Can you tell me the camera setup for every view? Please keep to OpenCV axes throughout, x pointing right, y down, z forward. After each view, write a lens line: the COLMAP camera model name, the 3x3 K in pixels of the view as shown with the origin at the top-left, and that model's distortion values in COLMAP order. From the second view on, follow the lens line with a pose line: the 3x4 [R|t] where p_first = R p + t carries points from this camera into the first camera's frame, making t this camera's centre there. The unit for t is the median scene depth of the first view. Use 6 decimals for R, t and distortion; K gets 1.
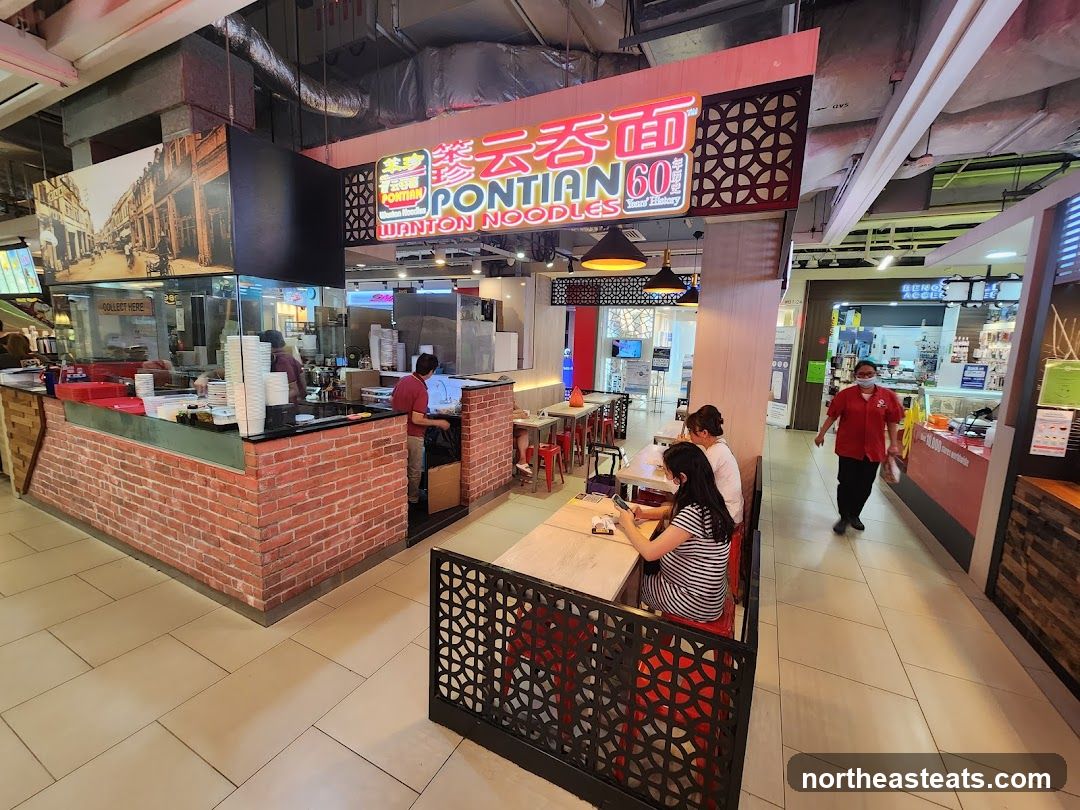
lens RADIAL K [[444.2, 0, 537.4], [0, 444.2, 401.3], [0, 0, 1]] dist [-0.004162, 0.000099]
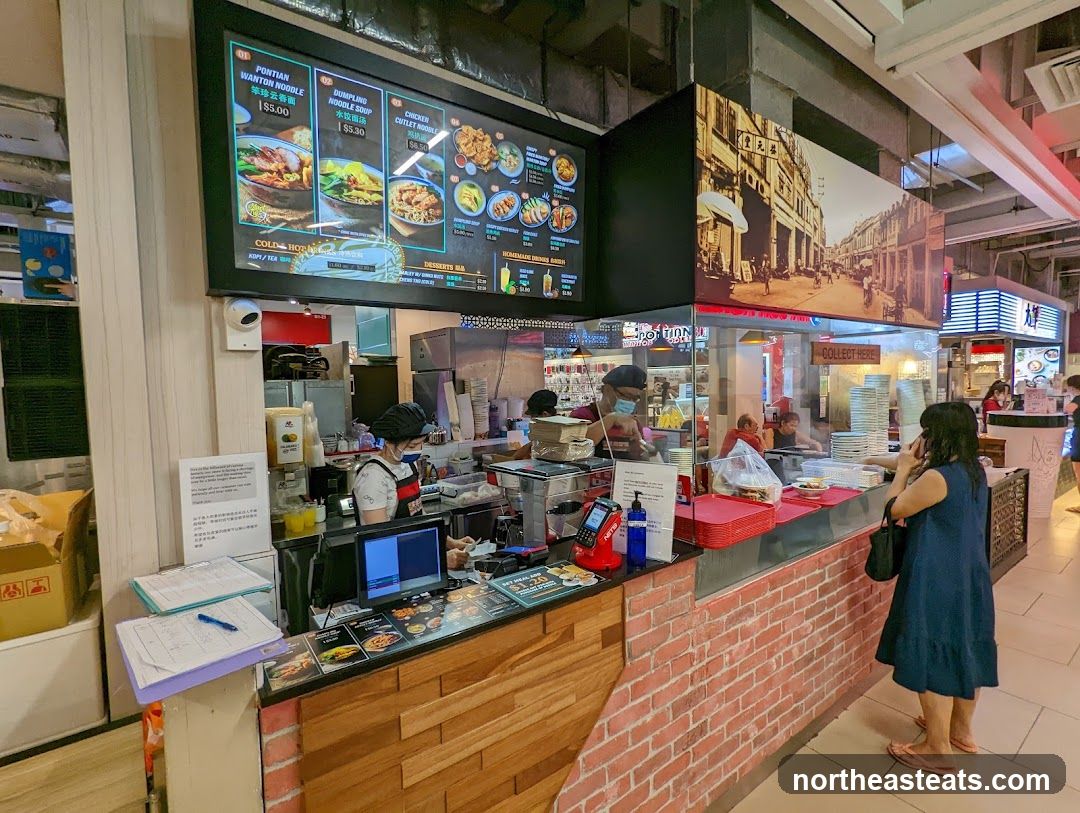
lens RADIAL K [[512.4, 0, 542.9], [0, 512.4, 412.5], [0, 0, 1]] dist [-0.000496, -0.000823]
pose [[0.449363, -0.101249, 0.887593, -2.251772], [0.165043, 0.985863, 0.028902, -0.262548], [-0.877971, 0.133504, 0.459721, 1.240839]]
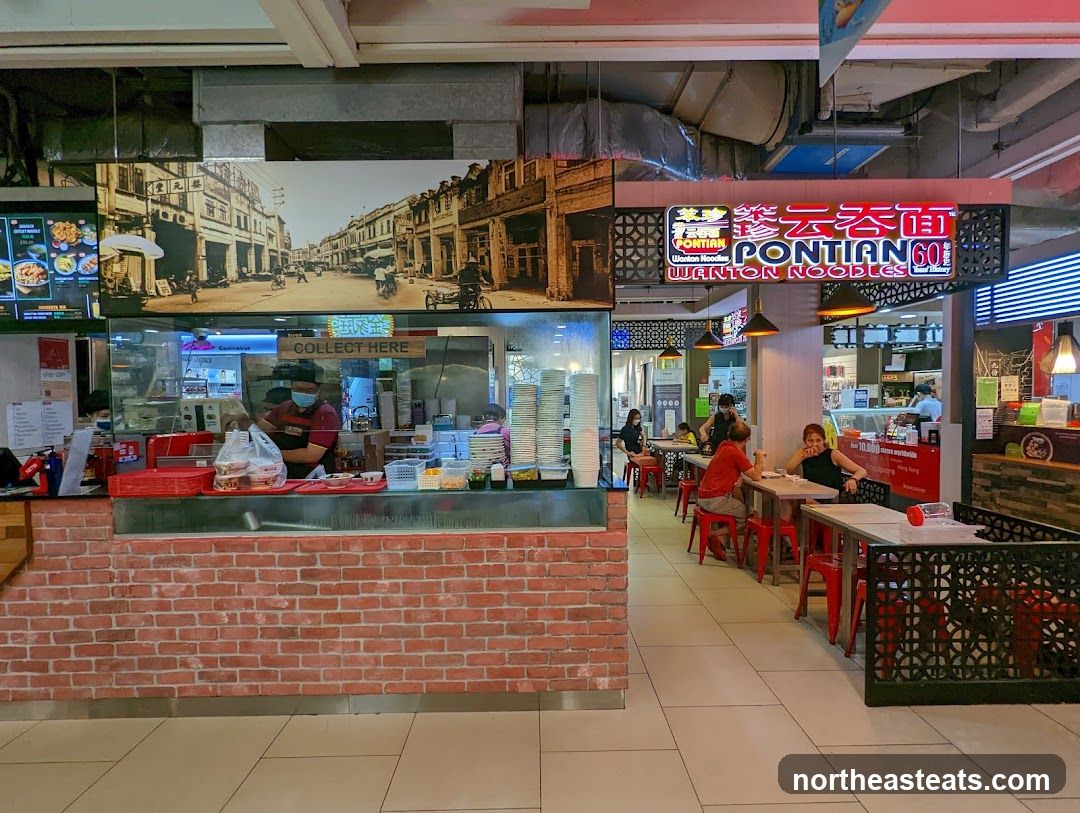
lens RADIAL K [[512.4, 0, 544.9], [0, 512.4, 411.5], [0, 0, 1]] dist [-0.000496, -0.000823]
pose [[0.885097, -0.063204, 0.461095, -1.222969], [0.110477, 0.990951, -0.076233, -0.006161], [-0.452105, 0.118415, 0.884070, 0.120201]]
